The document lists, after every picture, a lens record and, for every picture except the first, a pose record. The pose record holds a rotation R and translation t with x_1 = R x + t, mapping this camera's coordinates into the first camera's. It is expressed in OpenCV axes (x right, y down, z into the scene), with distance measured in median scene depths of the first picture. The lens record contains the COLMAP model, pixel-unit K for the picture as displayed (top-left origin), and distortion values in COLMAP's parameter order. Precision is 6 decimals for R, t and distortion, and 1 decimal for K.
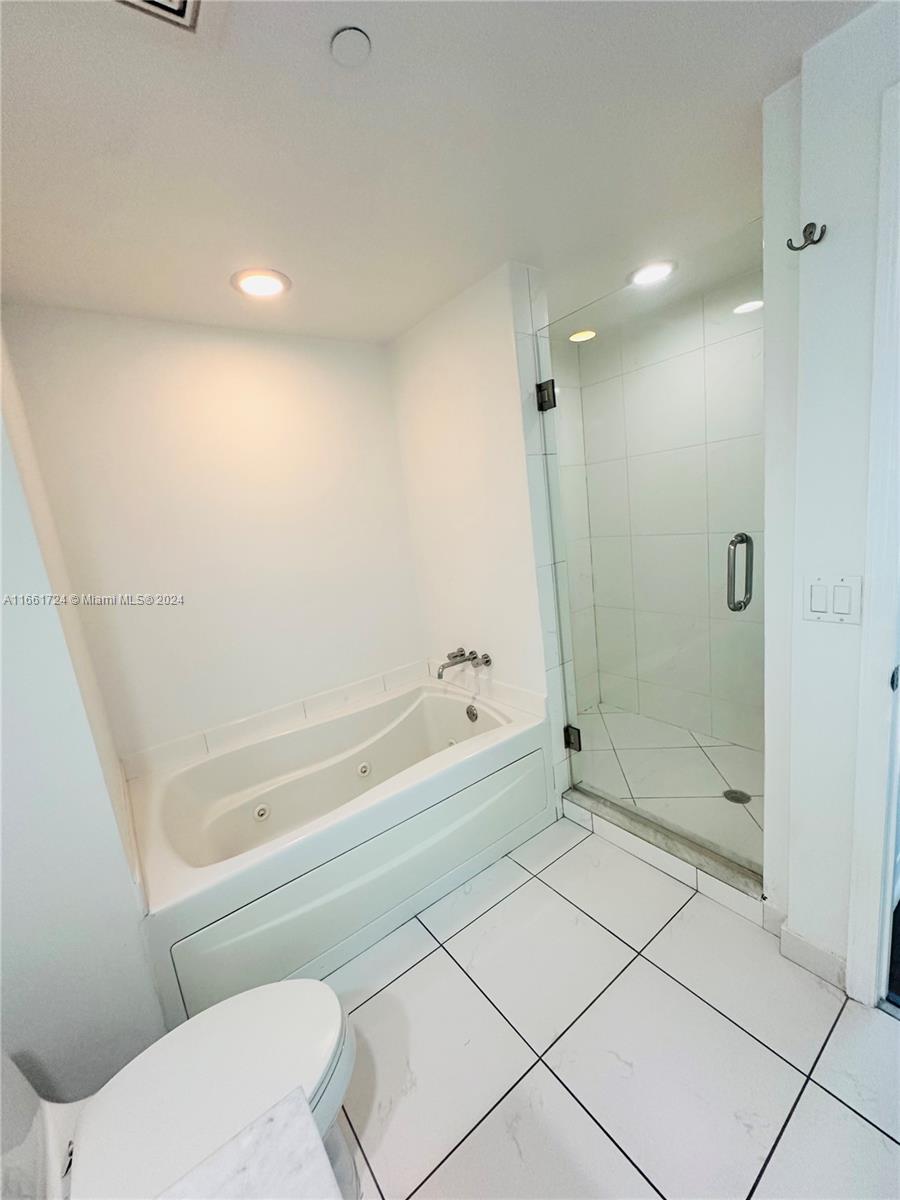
lens RADIAL K [[481.0, 0, 450.2], [0, 481.0, 602.7], [0, 0, 1]] dist [-0.002643, 0.000569]
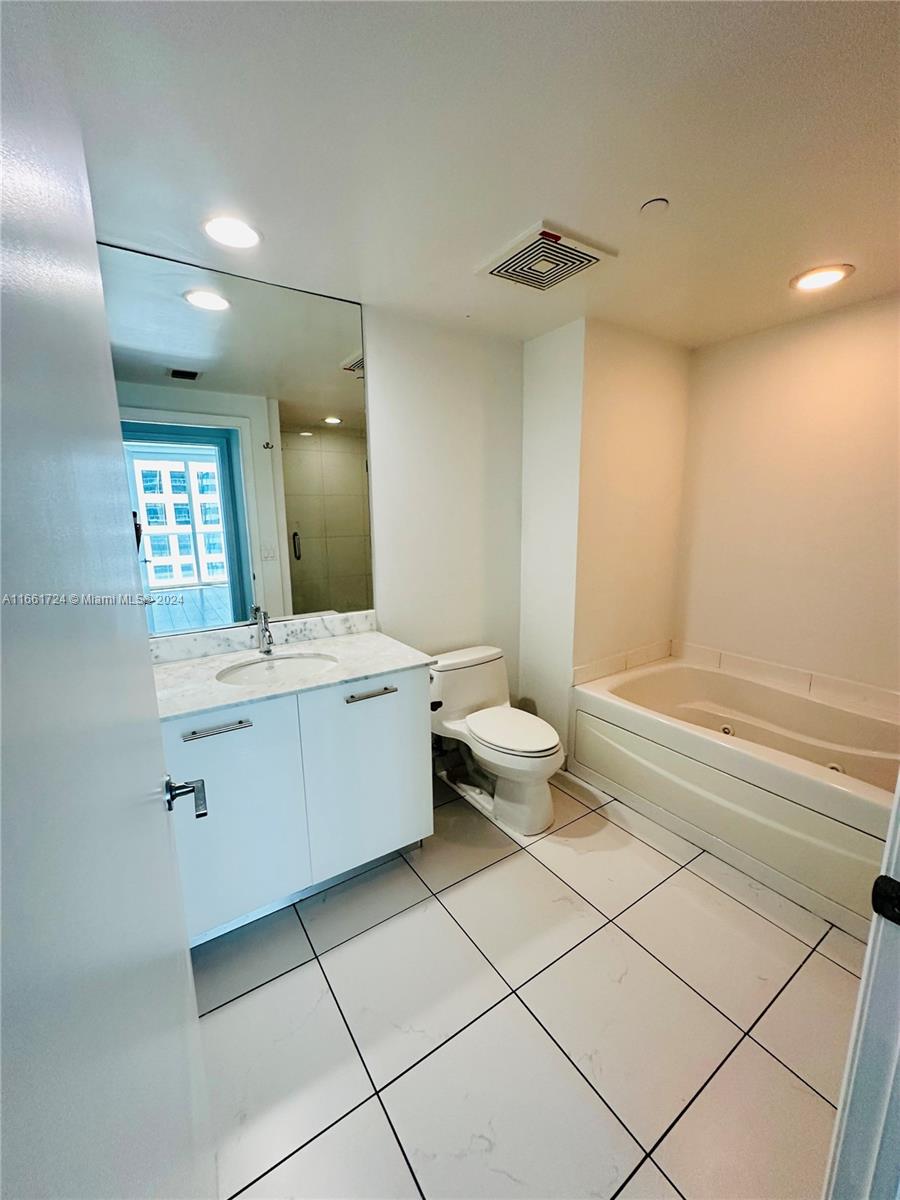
lens RADIAL K [[481.0, 0, 450.2], [0, 481.0, 602.7], [0, 0, 1]] dist [-0.002643, 0.000569]
pose [[-0.040225, 0.311545, -0.949380, 1.048967], [-0.169770, 0.934203, 0.313758, -0.206556], [0.984662, 0.173797, 0.015313, 0.326613]]
